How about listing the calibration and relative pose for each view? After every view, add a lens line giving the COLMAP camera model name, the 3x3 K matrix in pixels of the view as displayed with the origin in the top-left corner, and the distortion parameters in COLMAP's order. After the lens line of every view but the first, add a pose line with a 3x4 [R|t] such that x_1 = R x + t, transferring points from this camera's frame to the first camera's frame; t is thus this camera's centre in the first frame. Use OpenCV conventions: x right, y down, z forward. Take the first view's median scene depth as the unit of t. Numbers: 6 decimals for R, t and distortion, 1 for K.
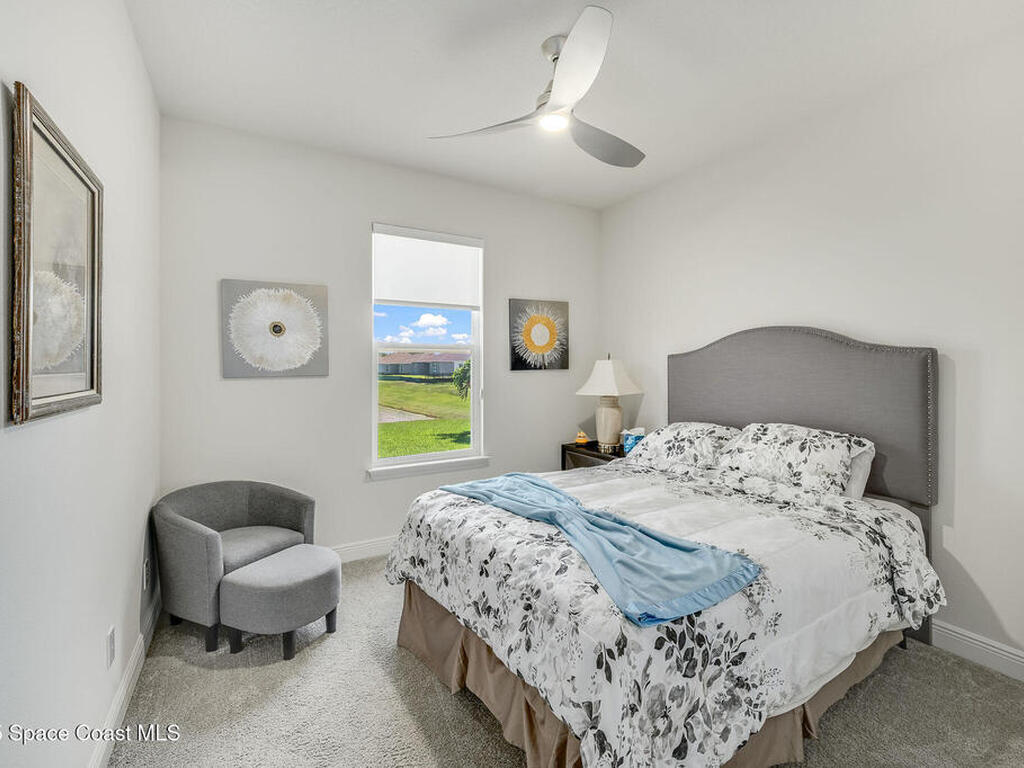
lens RADIAL K [[458.6, 0, 515.8], [0, 458.6, 383.2], [0, 0, 1]] dist [-0.000146, -0.000225]
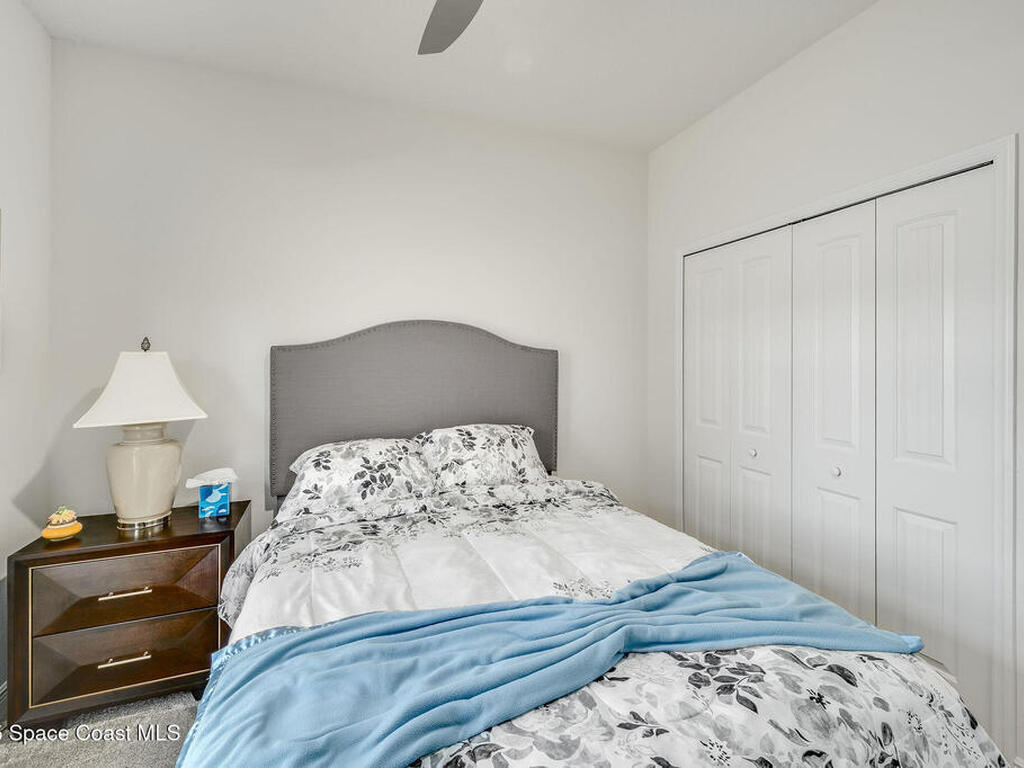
lens RADIAL K [[467.2, 0, 513.6], [0, 467.2, 361.2], [0, 0, 1]] dist [-0.000895, -0.000133]
pose [[0.164118, 0.002983, 0.986436, -0.398433], [0.033980, 0.999385, -0.008675, -0.035214], [-0.985855, 0.034943, 0.163916, 0.827465]]
